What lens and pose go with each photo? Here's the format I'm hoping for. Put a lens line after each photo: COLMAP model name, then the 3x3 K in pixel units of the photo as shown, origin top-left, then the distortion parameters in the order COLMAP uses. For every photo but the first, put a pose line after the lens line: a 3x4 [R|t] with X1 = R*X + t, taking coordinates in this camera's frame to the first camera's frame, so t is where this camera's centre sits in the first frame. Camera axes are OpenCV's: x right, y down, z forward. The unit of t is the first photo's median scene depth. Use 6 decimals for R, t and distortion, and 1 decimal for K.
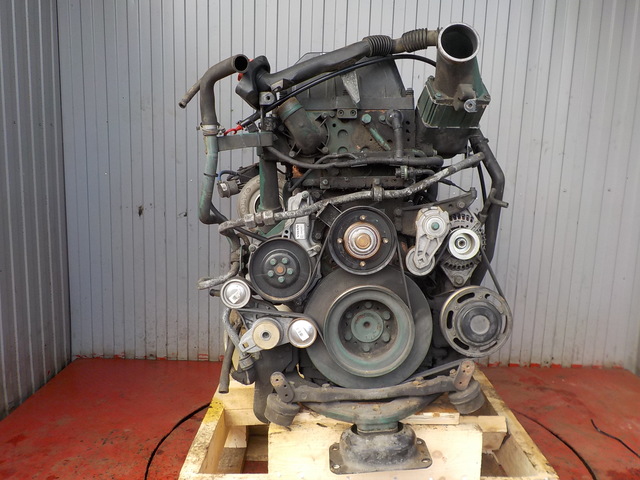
lens RADIAL K [[595.5, 0, 325.4], [0, 595.5, 237.7], [0, 0, 1]] dist [0.010644, 0.000000]
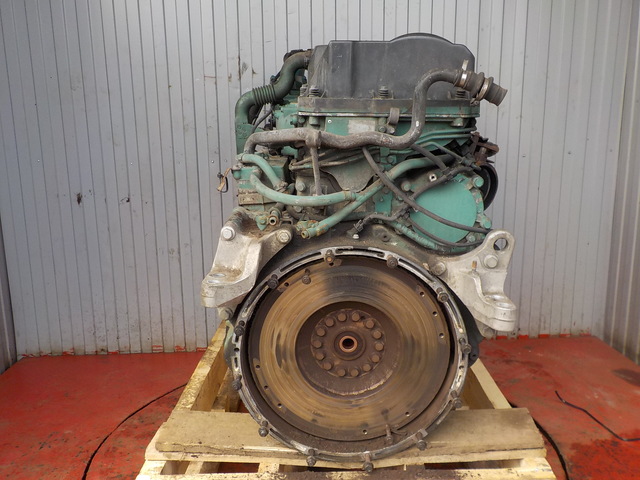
lens RADIAL K [[595.5, 0, 325.5], [0, 595.5, 238.6], [0, 0, 1]] dist [0.010644, 0.000000]
pose [[0.998226, -0.051550, 0.029799, 0.047302], [0.050543, 0.998157, 0.033596, 0.006507], [-0.031476, -0.032031, 0.998991, 0.046783]]
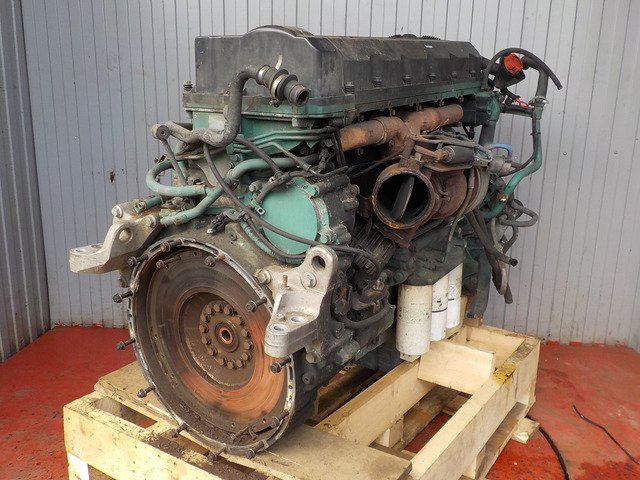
lens RADIAL K [[595.5, 0, 323.1], [0, 595.5, 239.3], [0, 0, 1]] dist [0.010644, 0.000000]
pose [[0.997291, 0.006209, -0.073290, 0.102833], [-0.001512, 0.997951, 0.063966, -0.006076], [0.073537, -0.063682, 0.995257, 0.061156]]
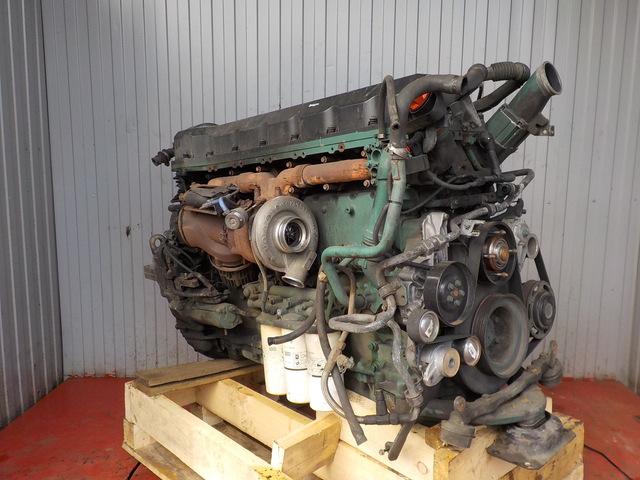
lens RADIAL K [[595.5, 0, 325.9], [0, 595.5, 239.1], [0, 0, 1]] dist [0.010644, 0.000000]
pose [[0.999470, -0.019758, -0.025871, 0.053652], [0.019210, 0.999589, -0.021266, -0.003445], [0.026280, 0.020757, 0.999439, -0.005746]]
